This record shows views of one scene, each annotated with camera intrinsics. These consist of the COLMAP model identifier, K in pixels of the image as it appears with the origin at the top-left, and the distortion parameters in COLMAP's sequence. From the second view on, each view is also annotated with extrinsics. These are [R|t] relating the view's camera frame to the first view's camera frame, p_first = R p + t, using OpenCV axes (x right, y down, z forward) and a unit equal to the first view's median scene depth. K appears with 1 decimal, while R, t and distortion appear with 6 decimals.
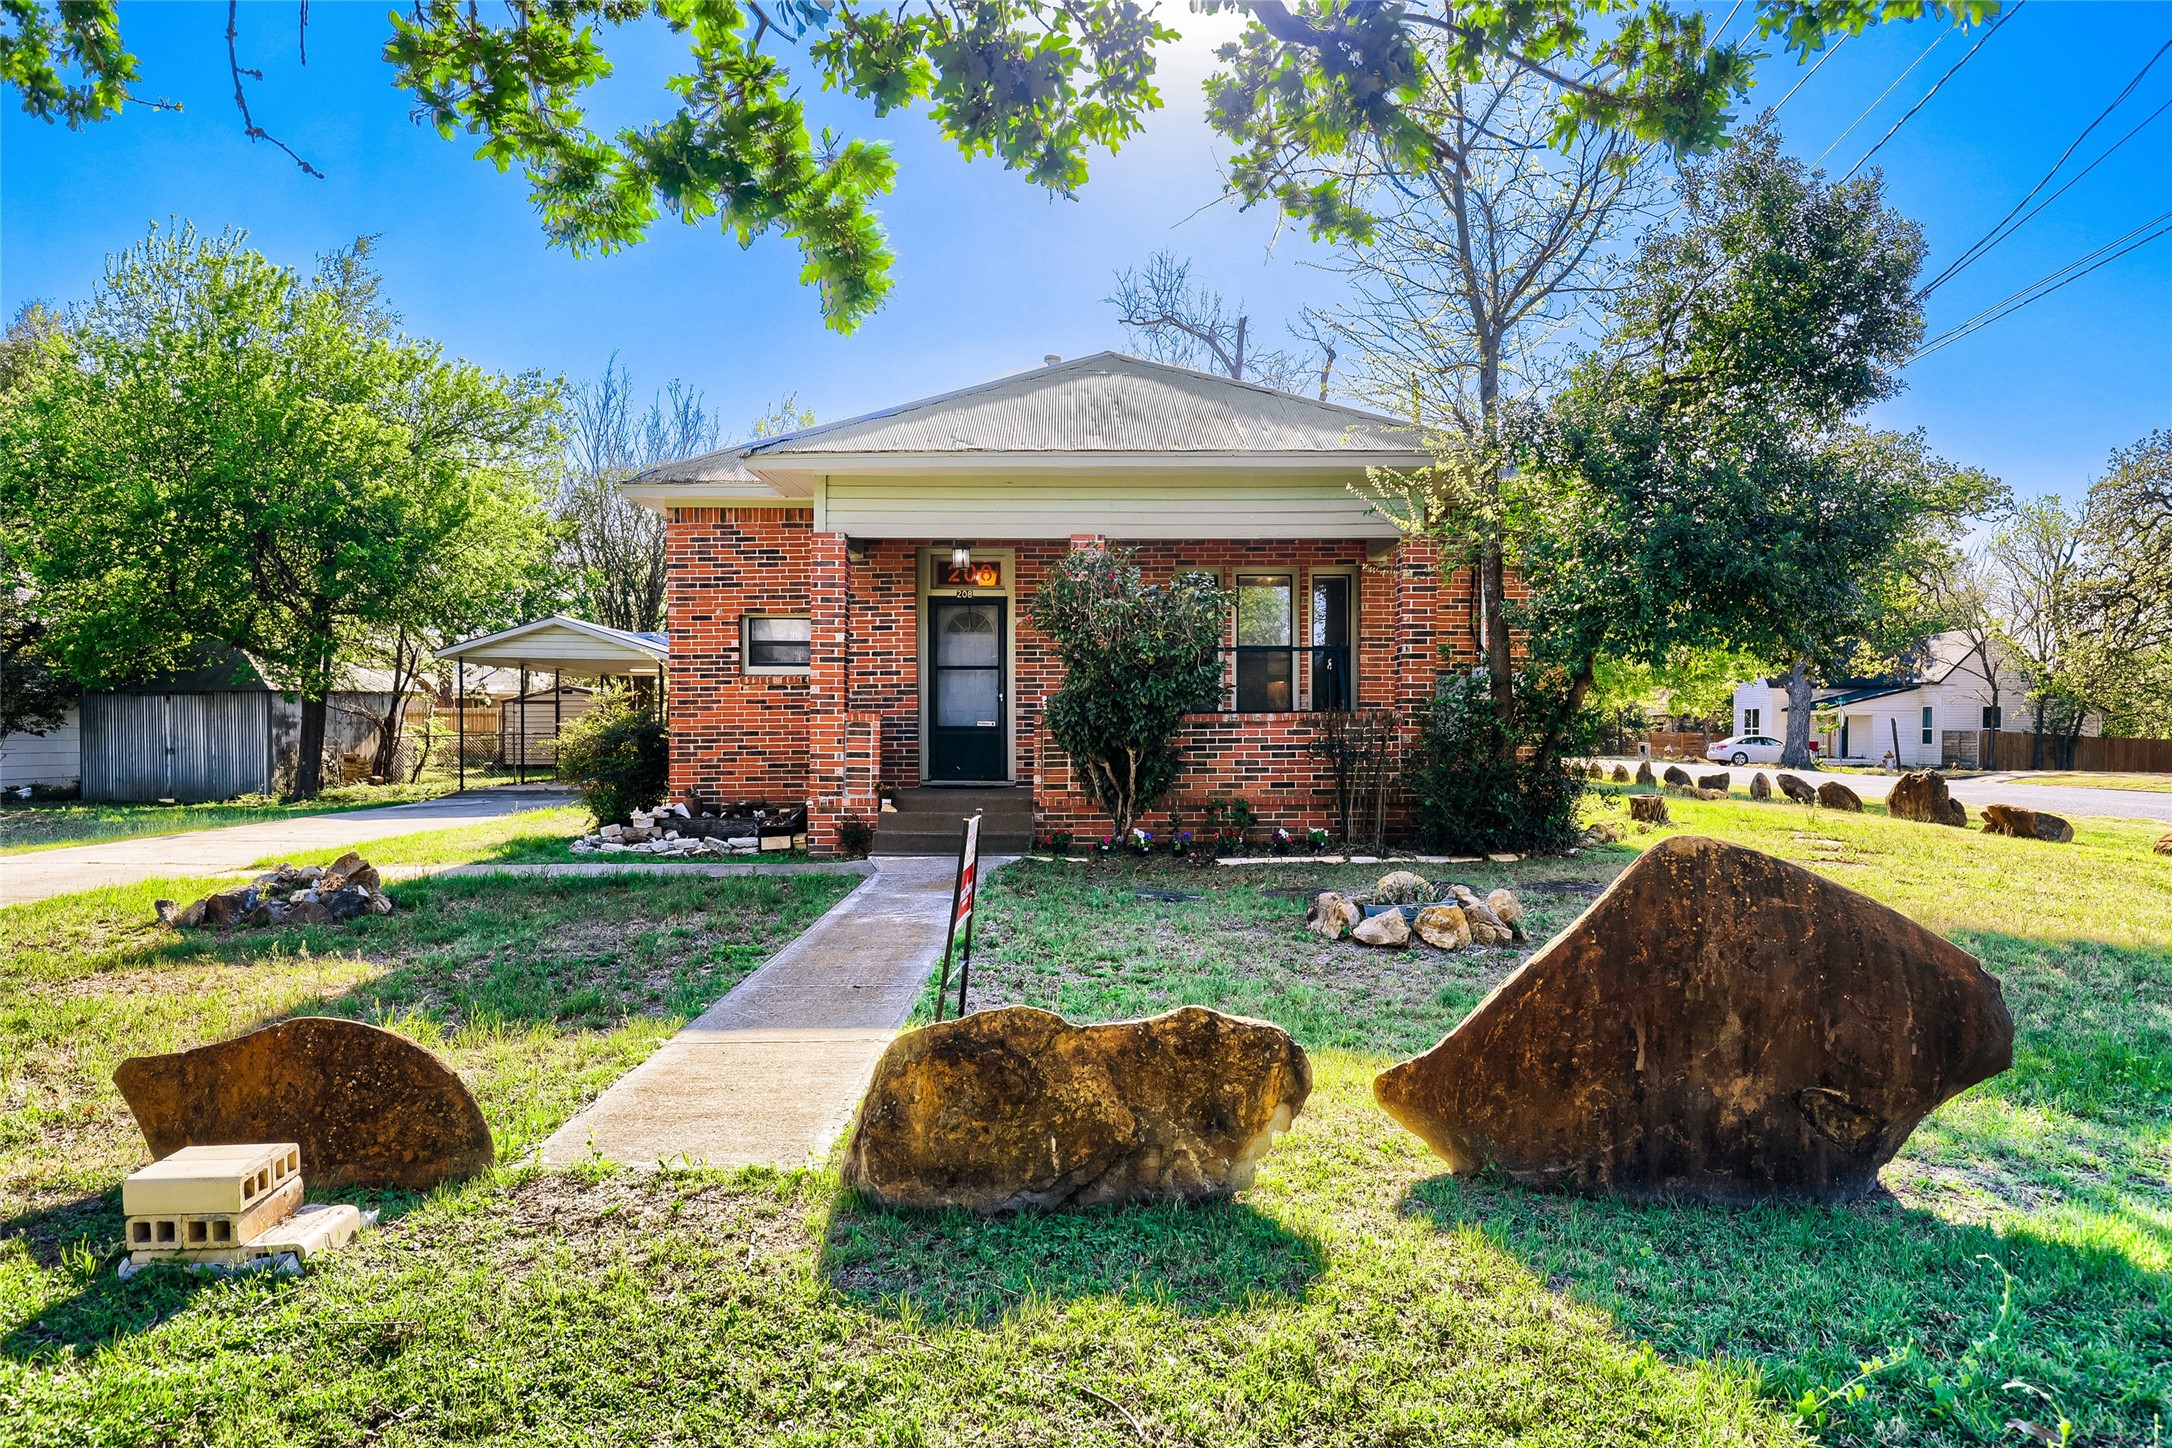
lens RADIAL K [[1004.9, 0, 1074.3], [0, 1004.9, 748.2], [0, 0, 1]] dist [-0.001950, 0.000441]
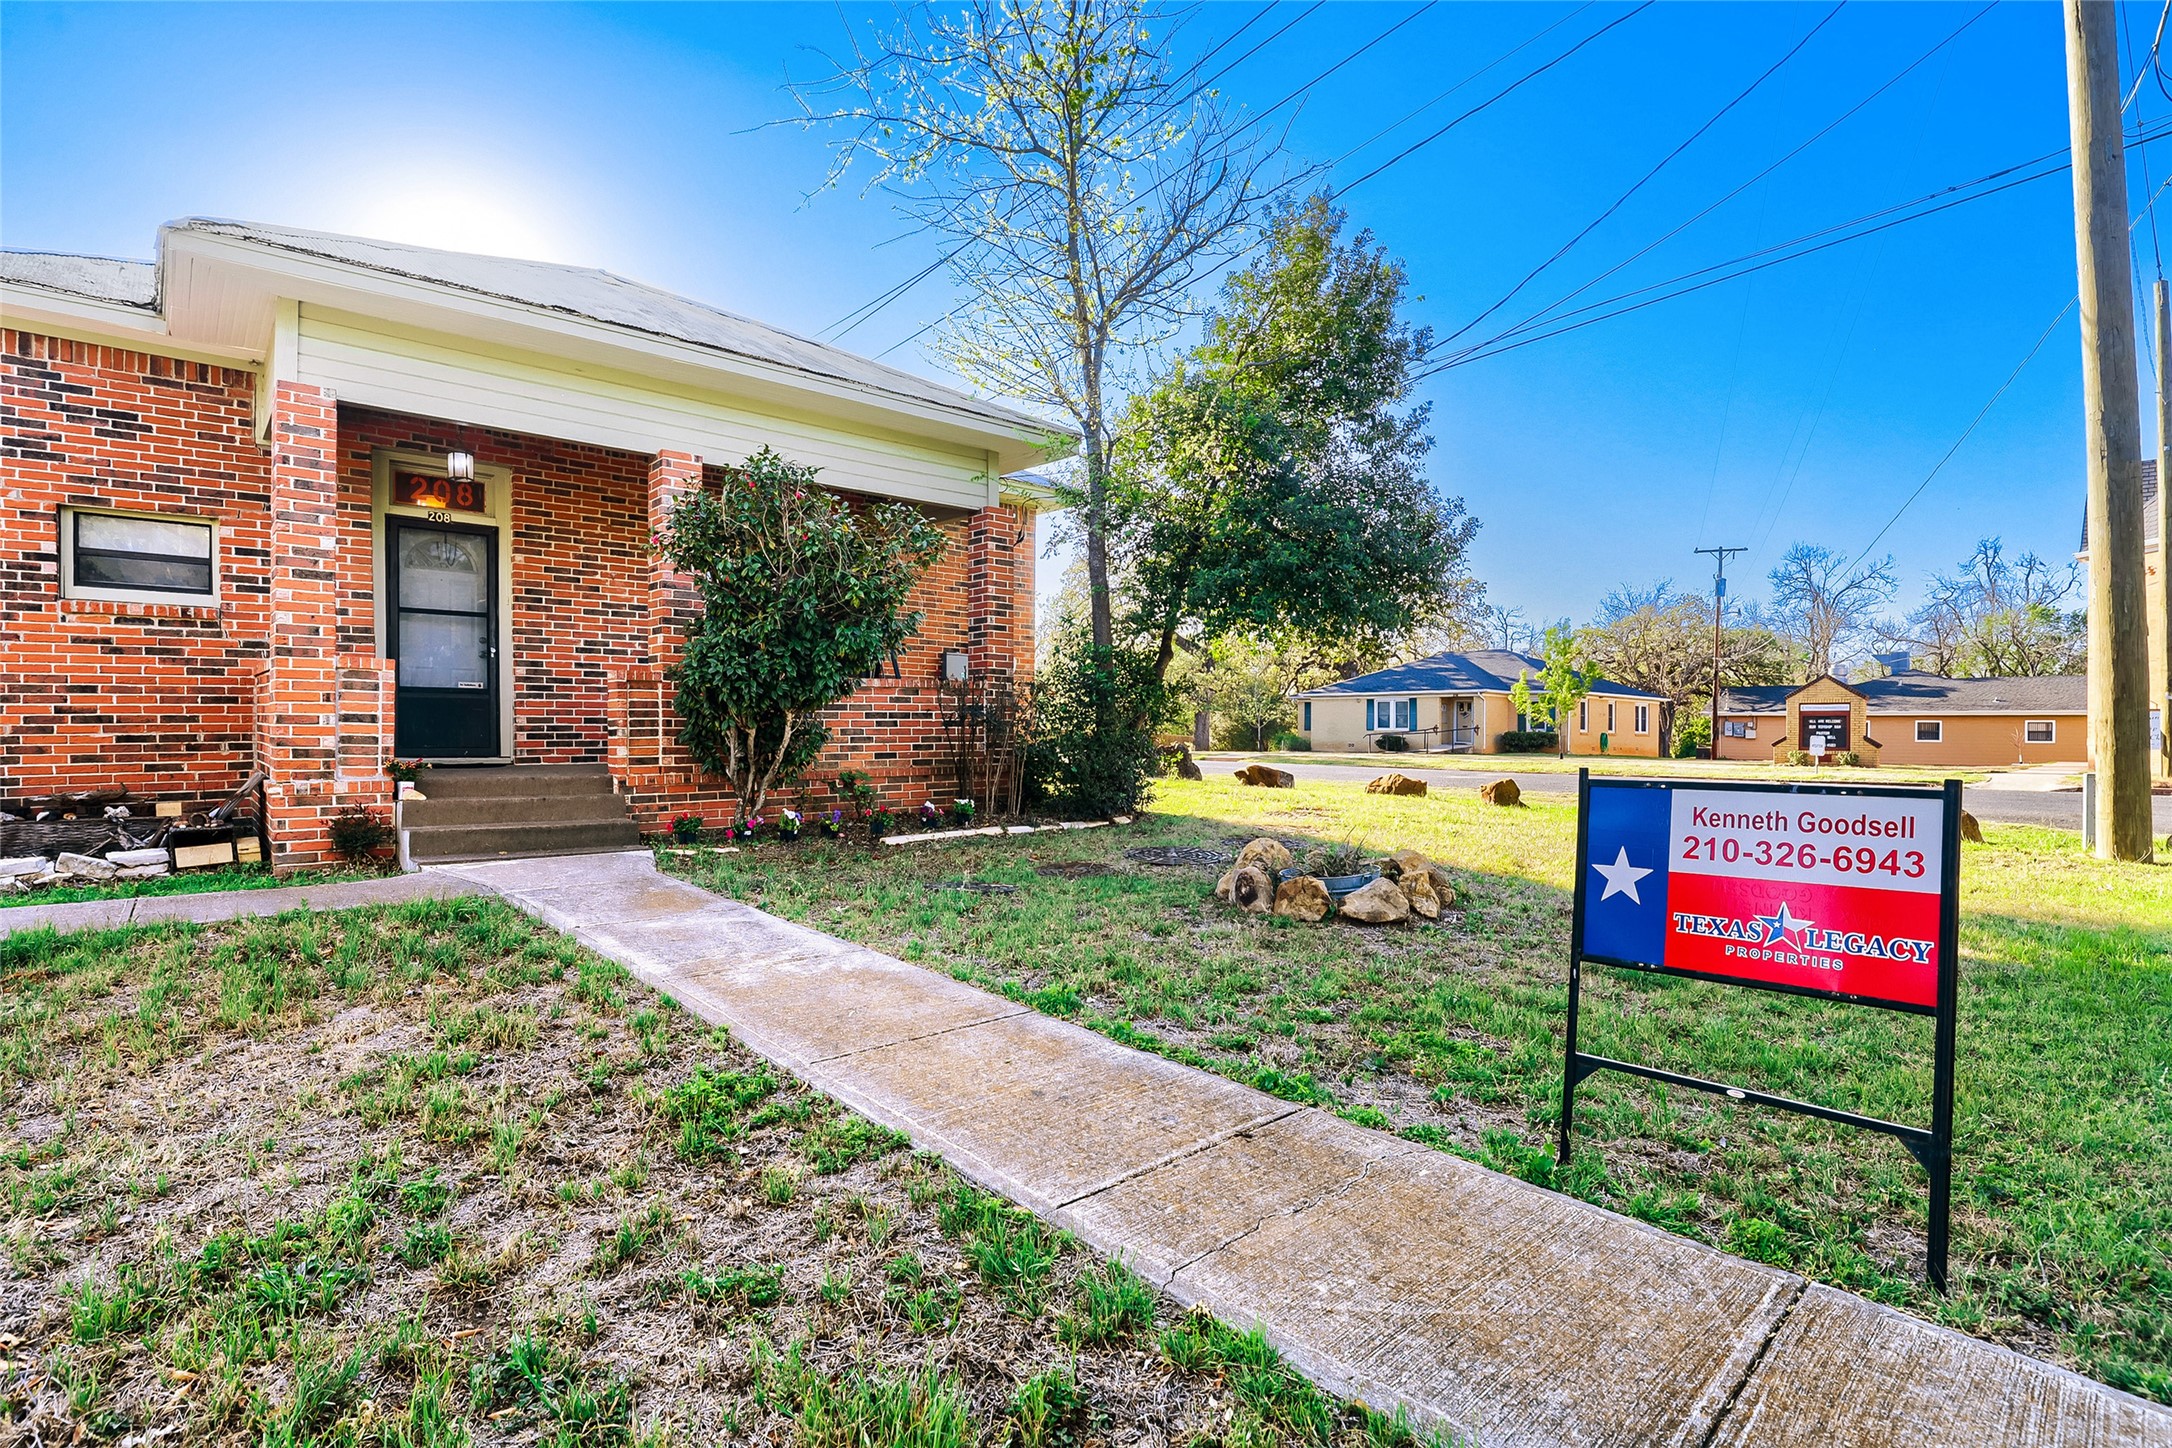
lens RADIAL K [[949.5, 0, 1086.0], [0, 949.5, 724.0], [0, 0, 1]] dist [-0.019292, 0.000531]
pose [[0.831242, 0.003477, 0.555900, -0.145672], [-0.002461, 0.999994, -0.002575, 0.010135], [-0.555905, 0.000773, 0.831245, 0.179015]]
